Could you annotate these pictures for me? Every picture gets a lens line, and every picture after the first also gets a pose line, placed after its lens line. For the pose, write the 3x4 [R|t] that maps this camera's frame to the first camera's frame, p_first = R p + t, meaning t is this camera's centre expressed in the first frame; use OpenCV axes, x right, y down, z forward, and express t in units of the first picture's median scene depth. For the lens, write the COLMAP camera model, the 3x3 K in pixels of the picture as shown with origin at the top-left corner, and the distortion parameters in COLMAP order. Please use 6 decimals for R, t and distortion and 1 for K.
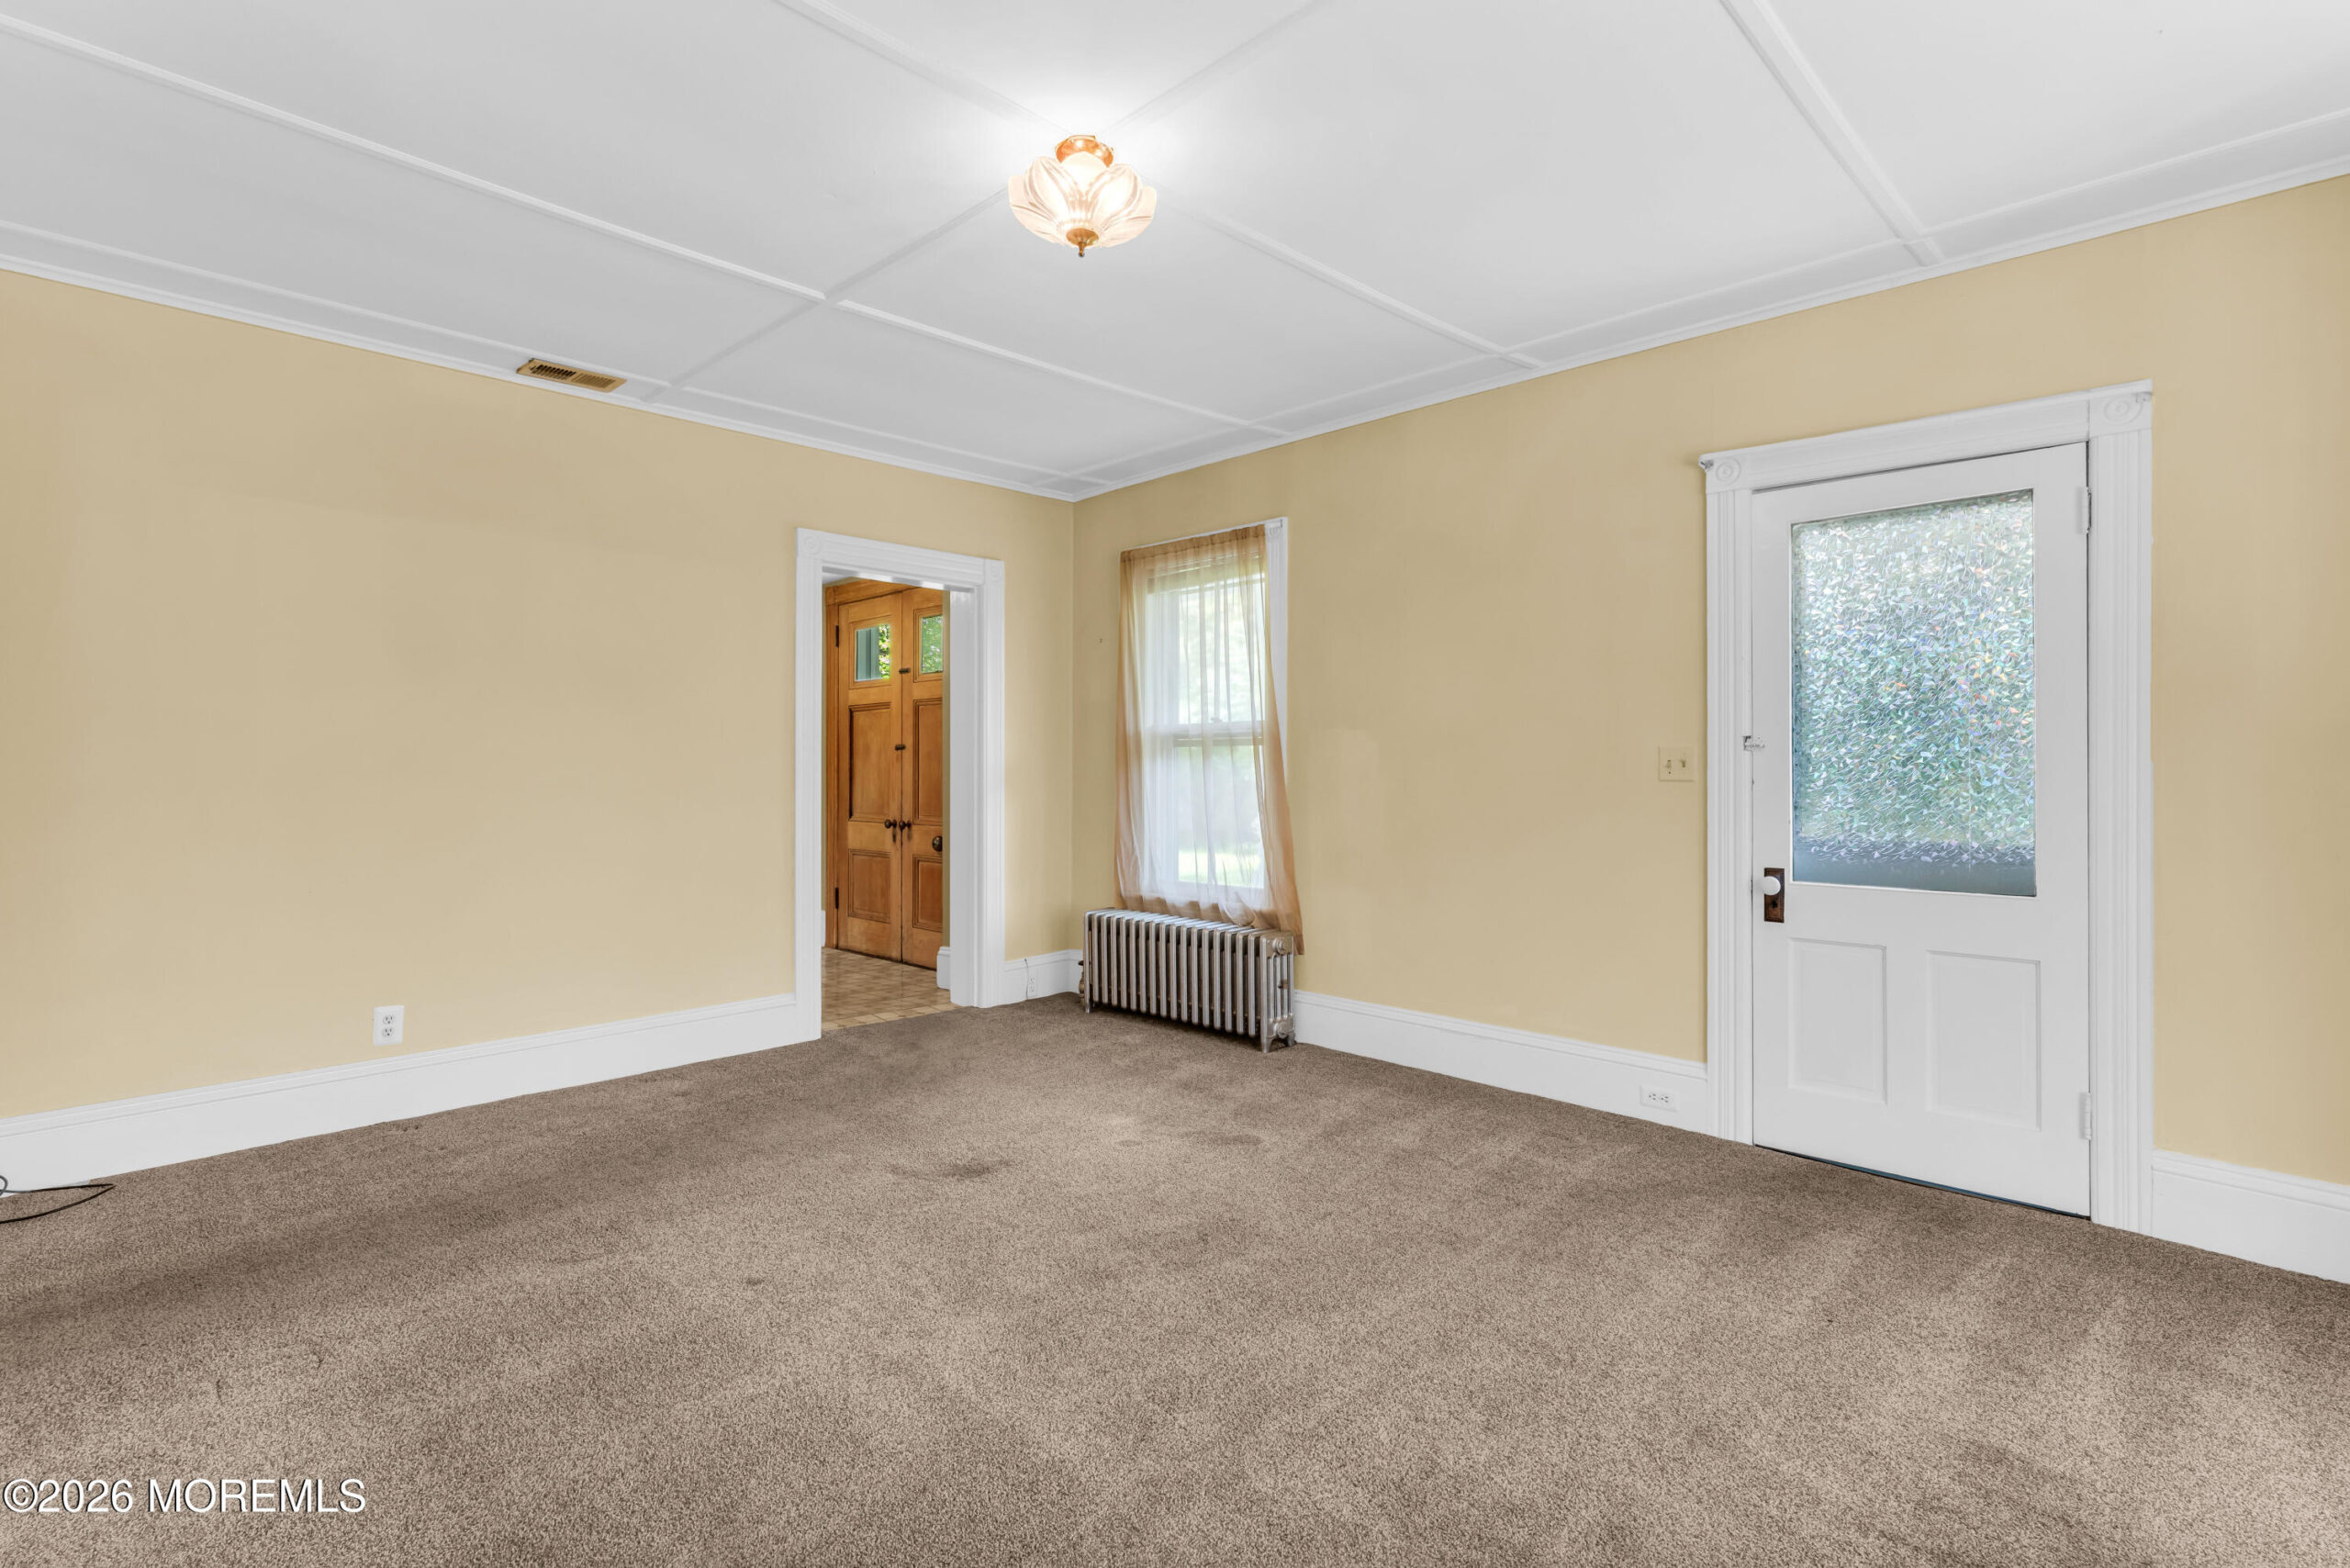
lens RADIAL K [[1111.5, 0, 1169.7], [0, 1111.5, 769.4], [0, 0, 1]] dist [0.001498, 0.000174]
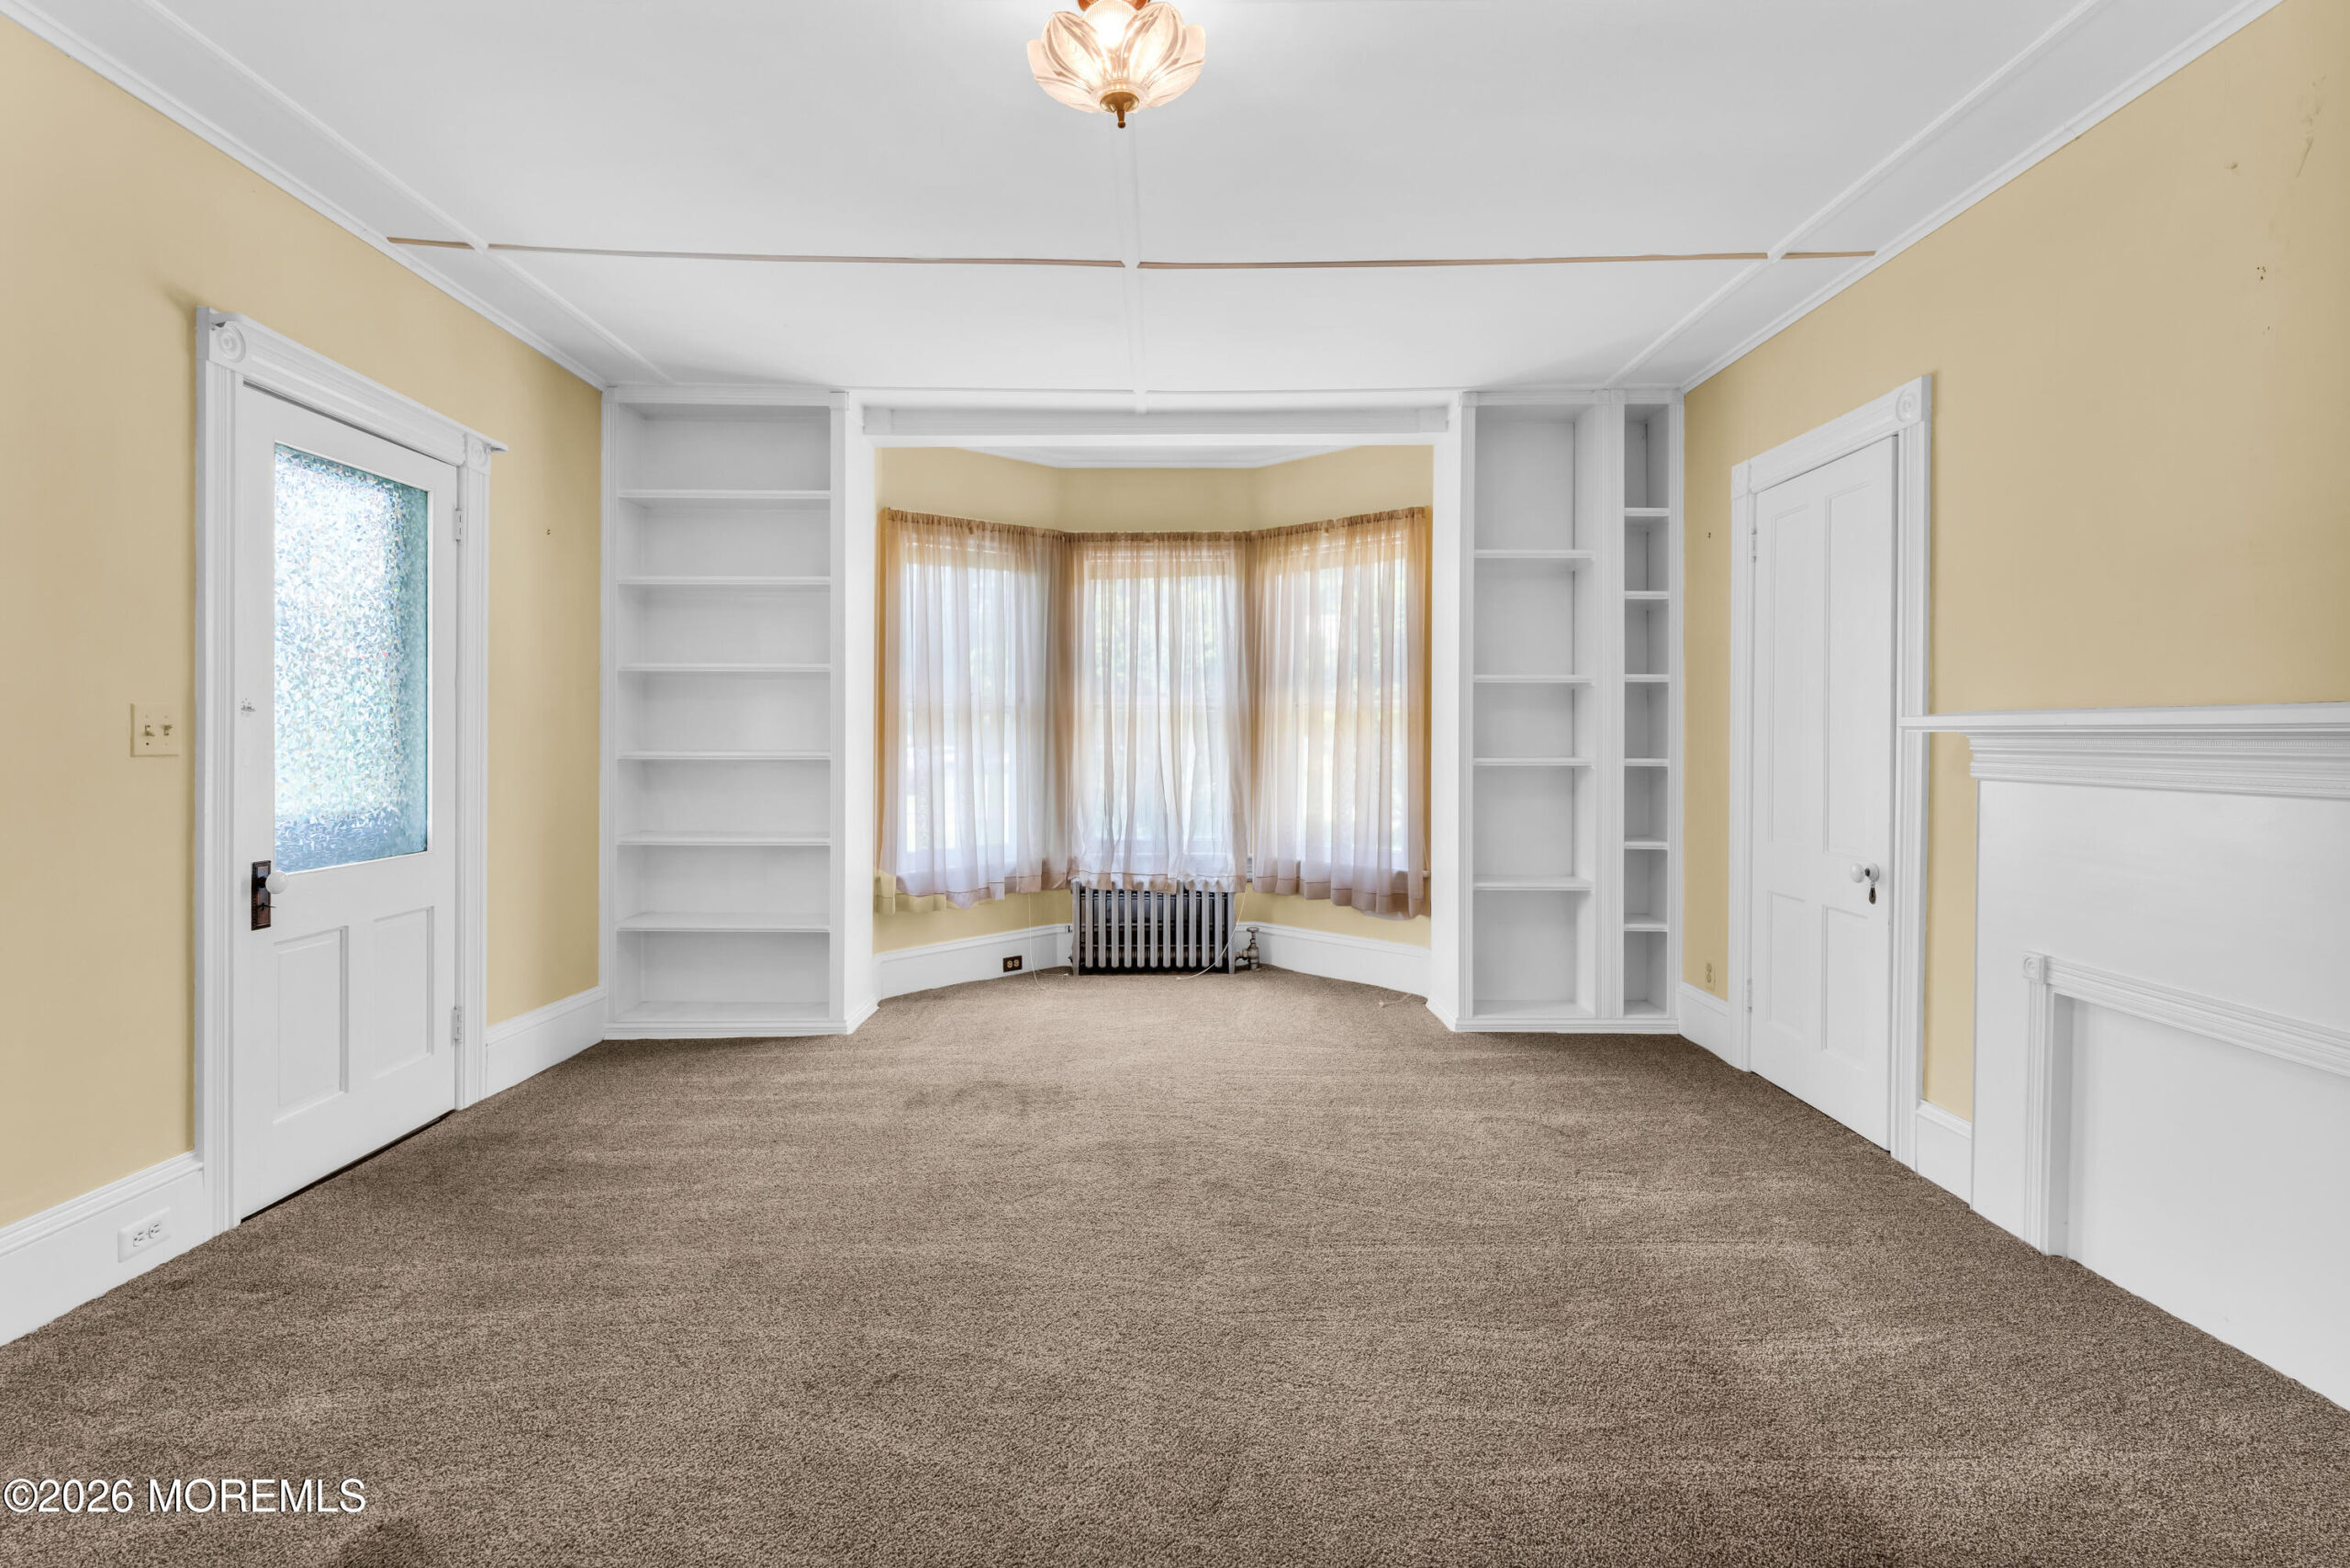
lens RADIAL K [[1153.7, 0, 1177.8], [0, 1153.7, 743.9], [0, 0, 1]] dist [-0.003667, -0.000616]
pose [[-0.719112, -0.001429, 0.694893, -0.550482], [0.000553, 0.999996, 0.002629, 0.002192], [-0.694894, 0.002275, -0.719108, 1.229135]]
